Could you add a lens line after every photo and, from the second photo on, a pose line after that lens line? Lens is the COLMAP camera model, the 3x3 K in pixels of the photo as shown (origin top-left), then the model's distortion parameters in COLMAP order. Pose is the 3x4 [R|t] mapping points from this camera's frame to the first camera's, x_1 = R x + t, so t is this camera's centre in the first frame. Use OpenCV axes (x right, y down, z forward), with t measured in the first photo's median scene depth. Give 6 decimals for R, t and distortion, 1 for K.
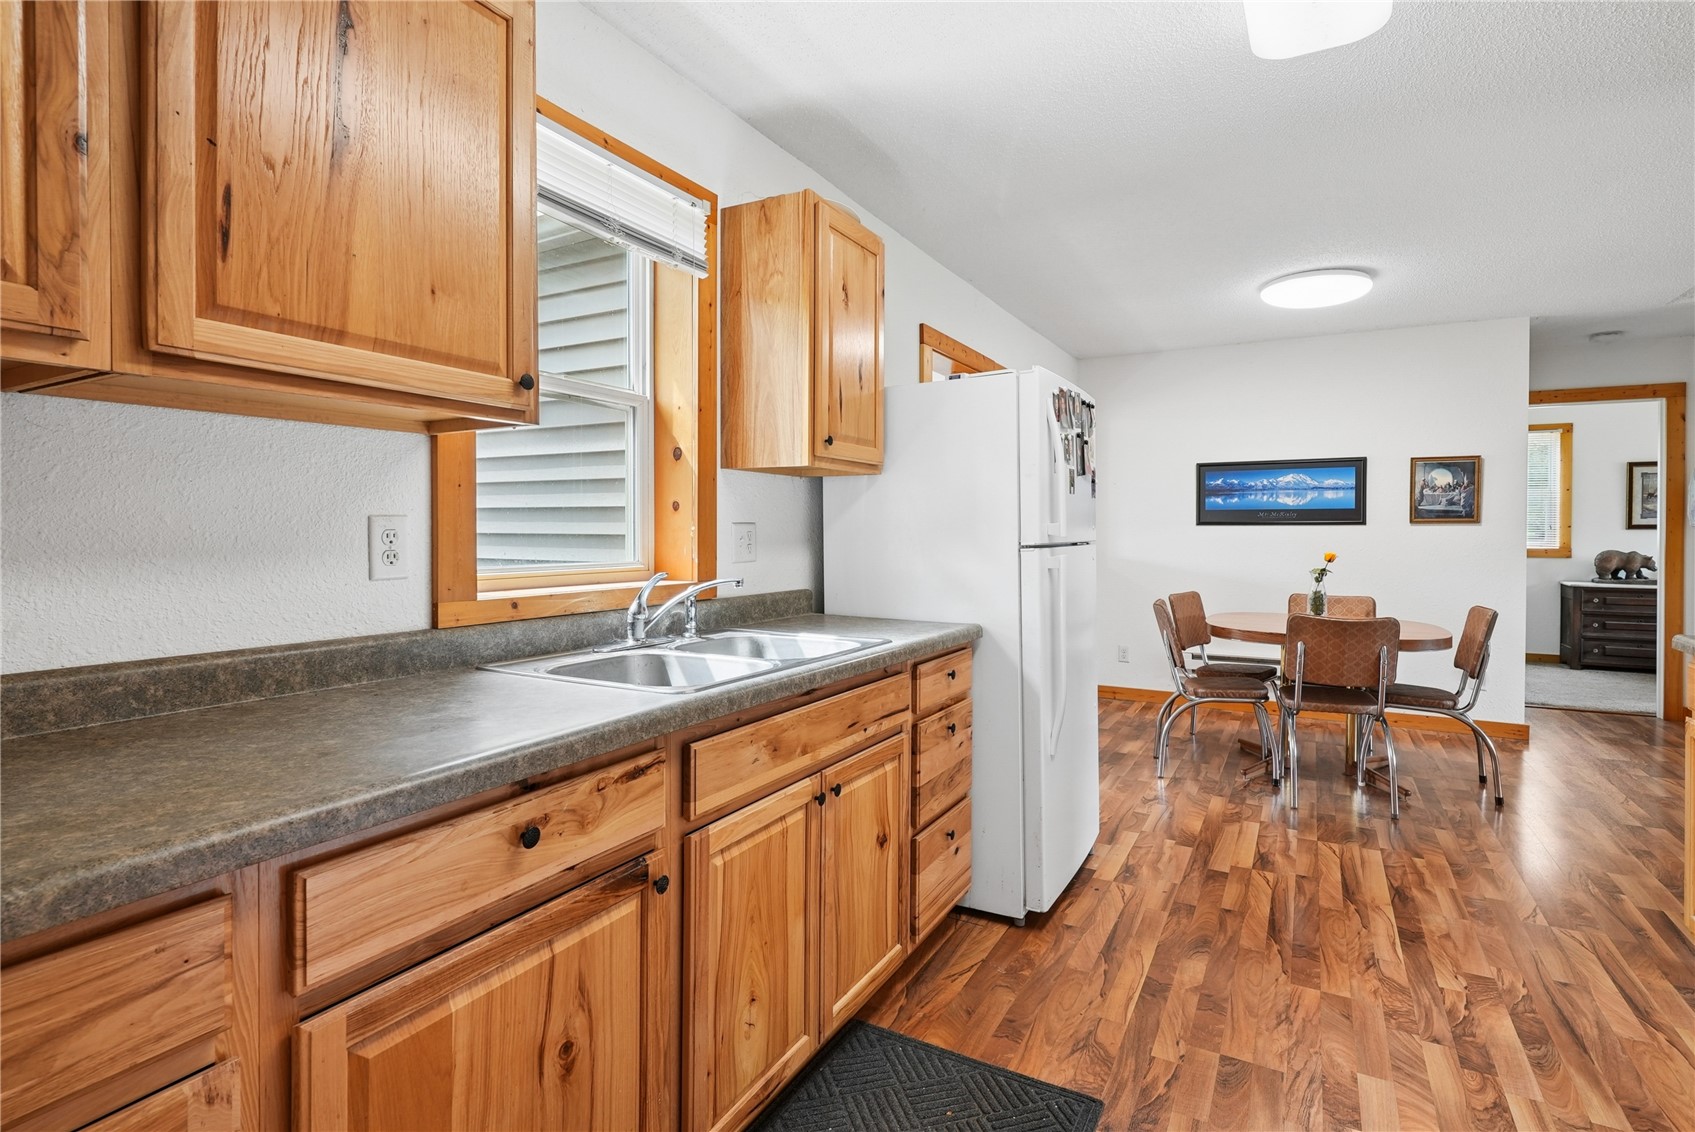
lens RADIAL K [[823.4, 0, 858.8], [0, 823.4, 532.1], [0, 0, 1]] dist [0.014399, -0.000888]
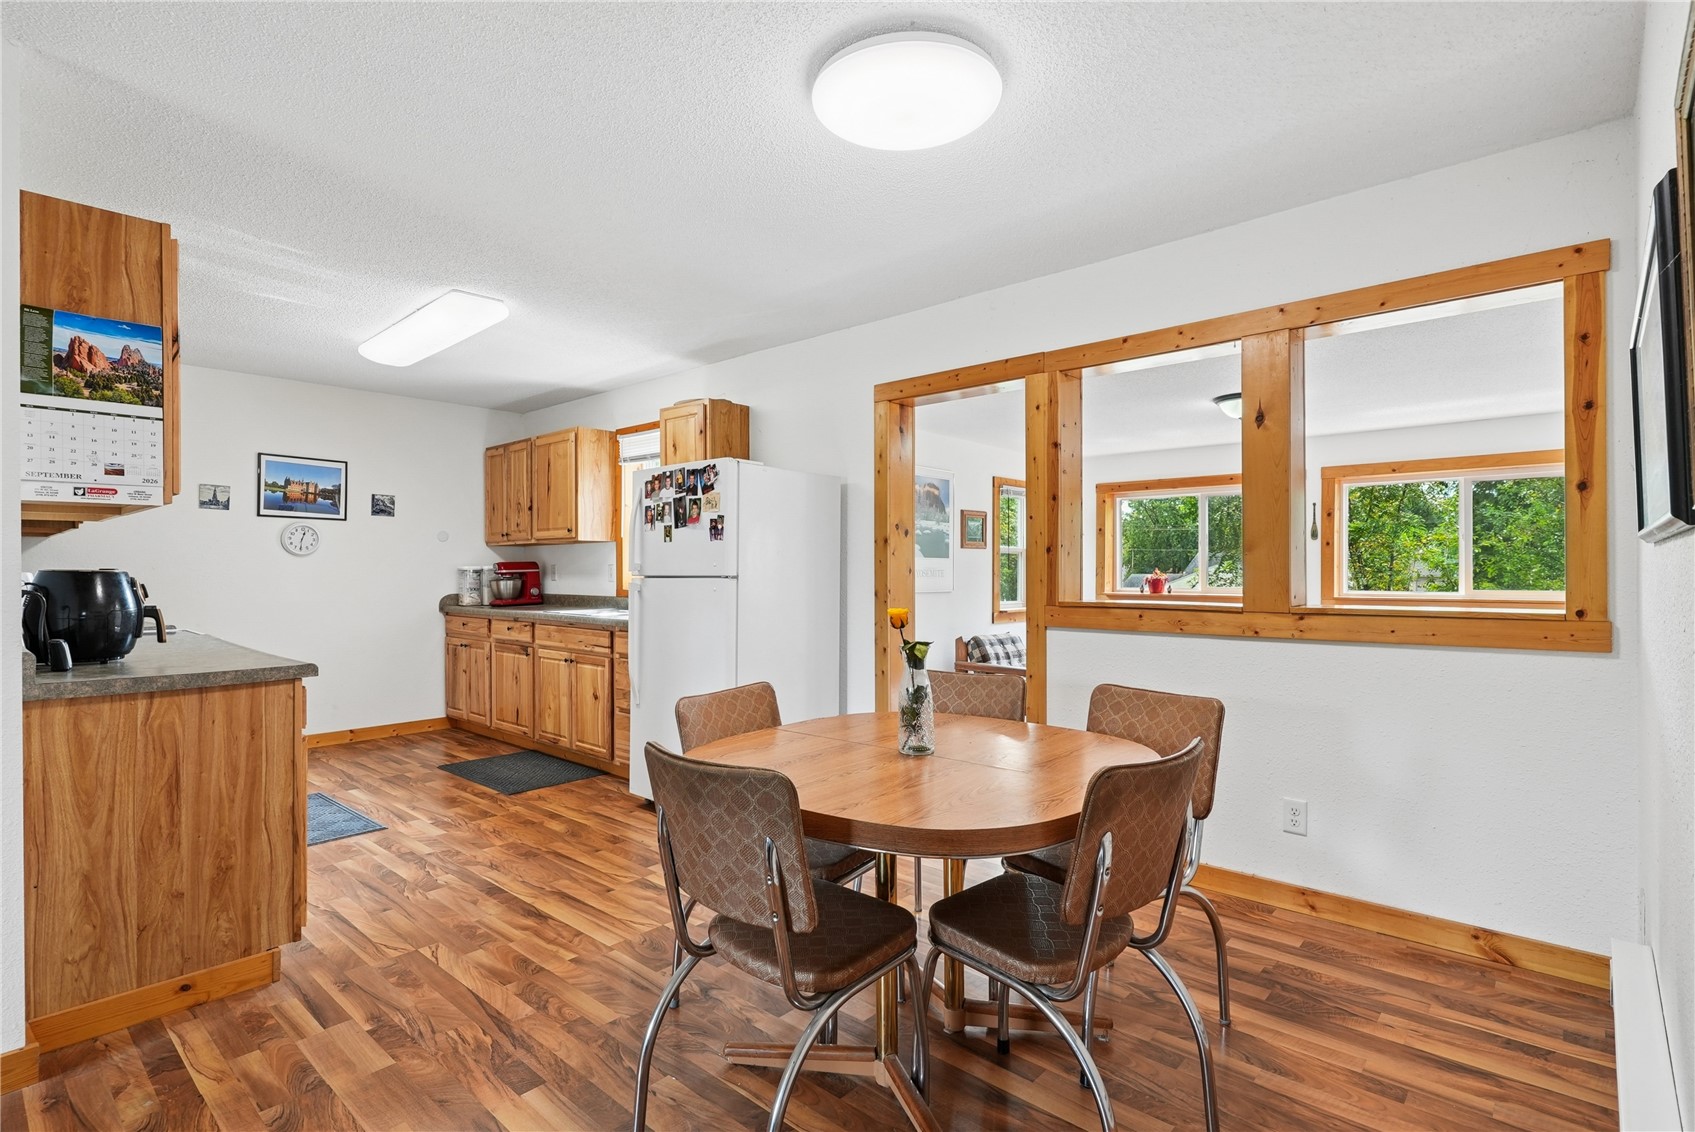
lens RADIAL K [[823.4, 0, 855.5], [0, 823.4, 567.3], [0, 0, 1]] dist [0.014399, -0.000888]
pose [[-0.219548, -0.006407, -0.975581, 1.931938], [-0.001190, 0.999979, -0.006300, 0.008424], [0.975601, -0.000222, -0.219551, 1.979529]]
